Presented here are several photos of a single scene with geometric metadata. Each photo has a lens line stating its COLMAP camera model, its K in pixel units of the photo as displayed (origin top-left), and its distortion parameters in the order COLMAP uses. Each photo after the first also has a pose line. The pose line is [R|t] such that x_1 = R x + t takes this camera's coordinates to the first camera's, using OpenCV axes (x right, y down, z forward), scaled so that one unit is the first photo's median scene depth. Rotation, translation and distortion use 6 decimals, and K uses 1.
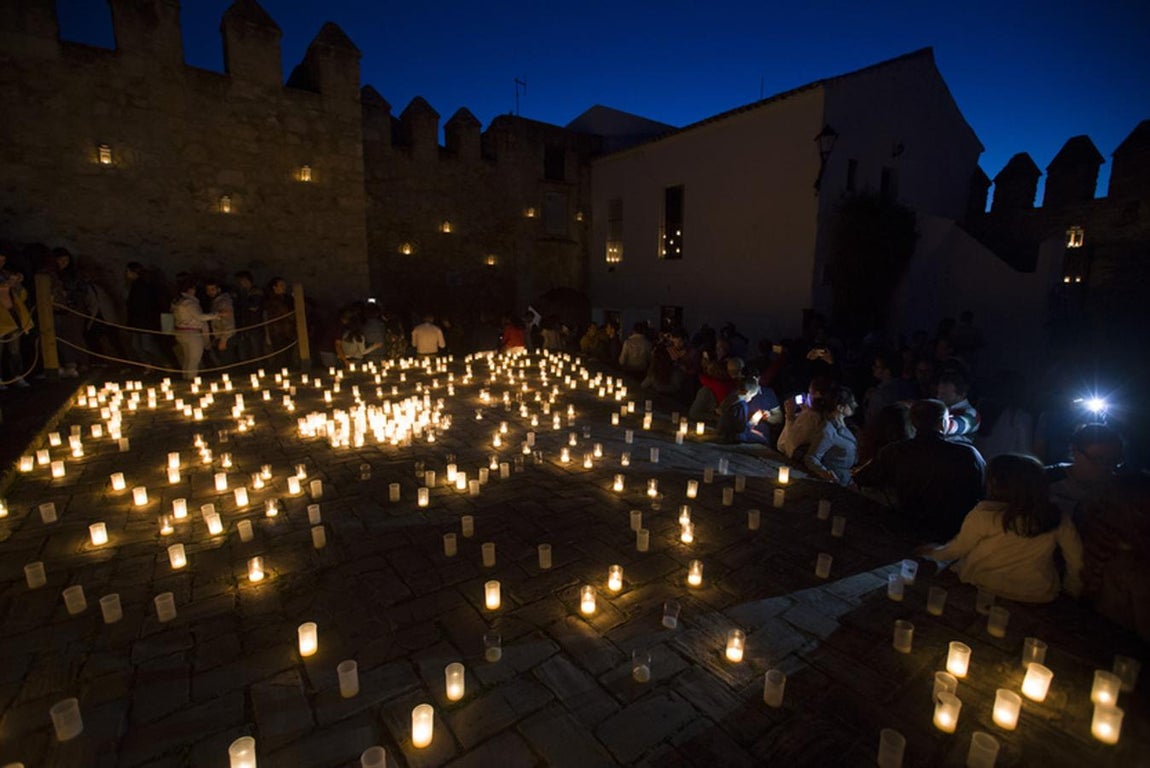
lens RADIAL K [[519.4, 0, 569.9], [0, 519.4, 384.0], [0, 0, 1]] dist [-0.048774, 0.012551]
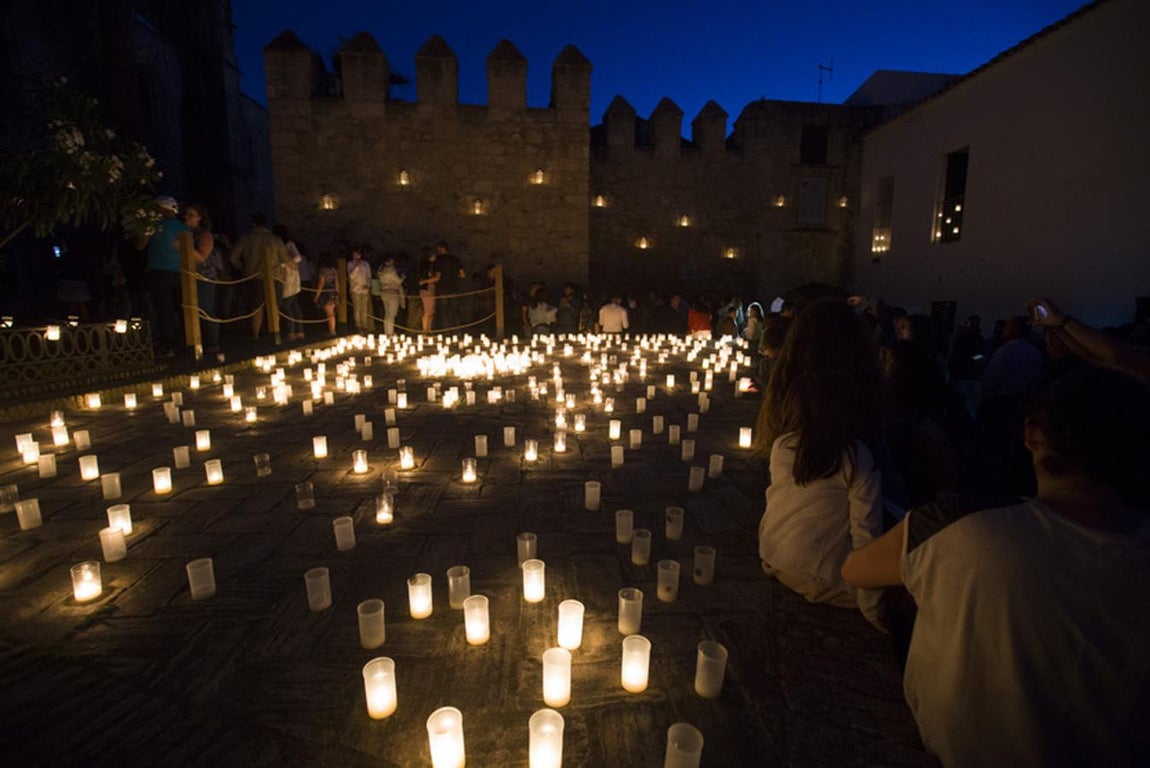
lens RADIAL K [[519.4, 0, 569.9], [0, 519.4, 384.0], [0, 0, 1]] dist [-0.048774, 0.012551]
pose [[0.833120, 0.092815, -0.545250, 0.226963], [-0.104476, 0.994481, 0.009651, 0.041957], [0.543136, 0.048925, 0.838218, 0.058544]]
